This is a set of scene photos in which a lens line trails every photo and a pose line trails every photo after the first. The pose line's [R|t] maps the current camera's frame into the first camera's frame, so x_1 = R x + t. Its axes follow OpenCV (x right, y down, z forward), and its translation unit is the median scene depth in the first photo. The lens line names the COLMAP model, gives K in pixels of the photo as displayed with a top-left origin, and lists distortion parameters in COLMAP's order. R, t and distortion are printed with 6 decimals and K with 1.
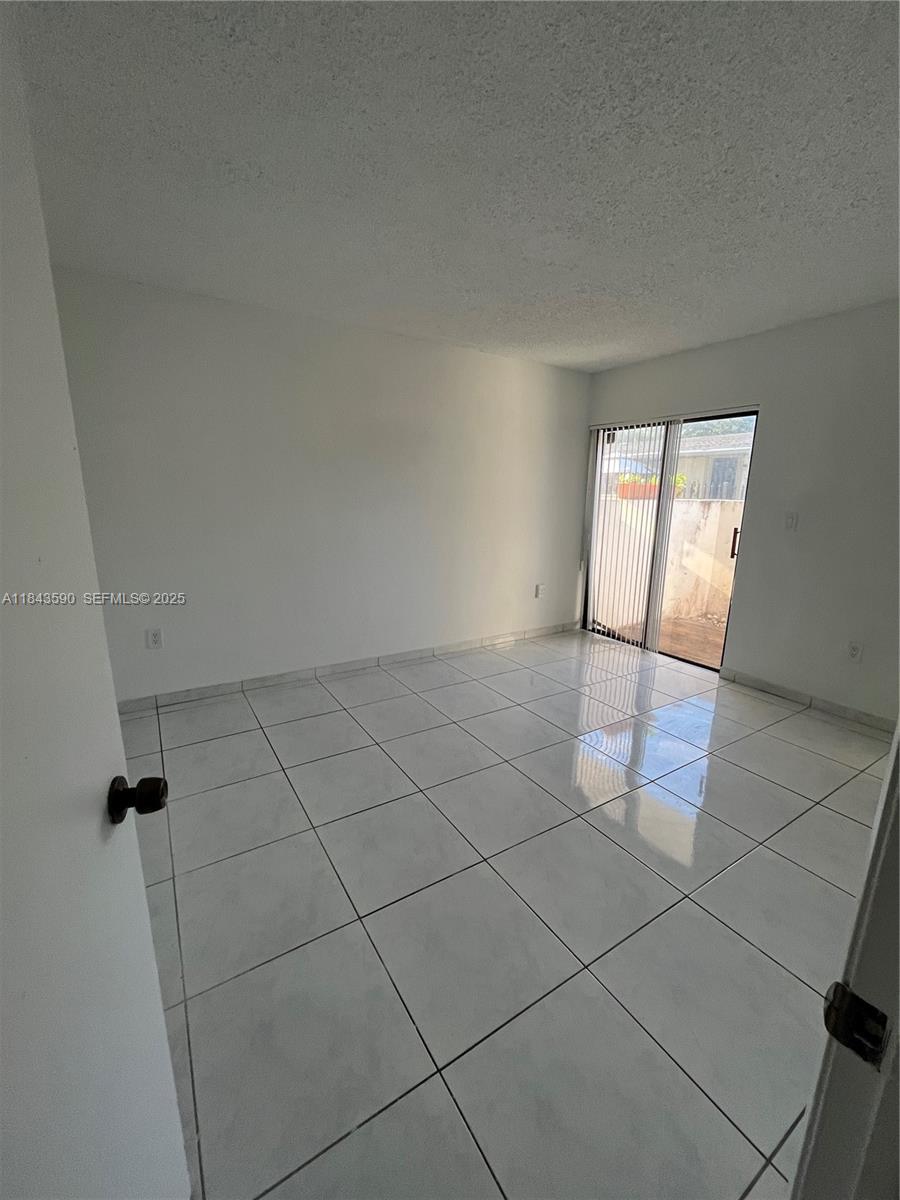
lens RADIAL K [[487.1, 0, 449.5], [0, 487.1, 602.1], [0, 0, 1]] dist [-0.003276, 0.000623]
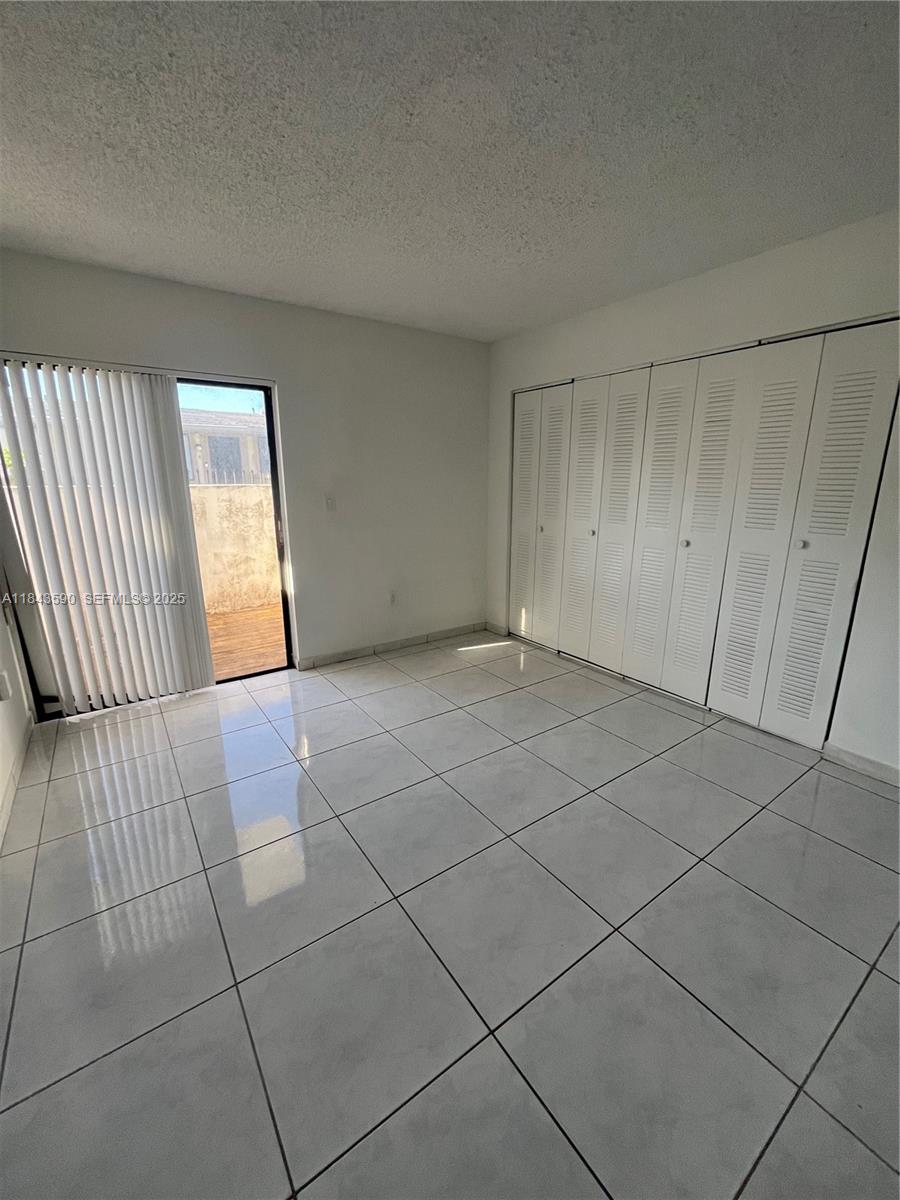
lens RADIAL K [[487.1, 0, 450.6], [0, 487.1, 600.9], [0, 0, 1]] dist [-0.003276, 0.000623]
pose [[-0.060800, -0.236328, 0.969769, -0.368916], [0.232279, 0.941544, 0.244012, -0.144654], [-0.970747, 0.240093, -0.002352, 0.714062]]
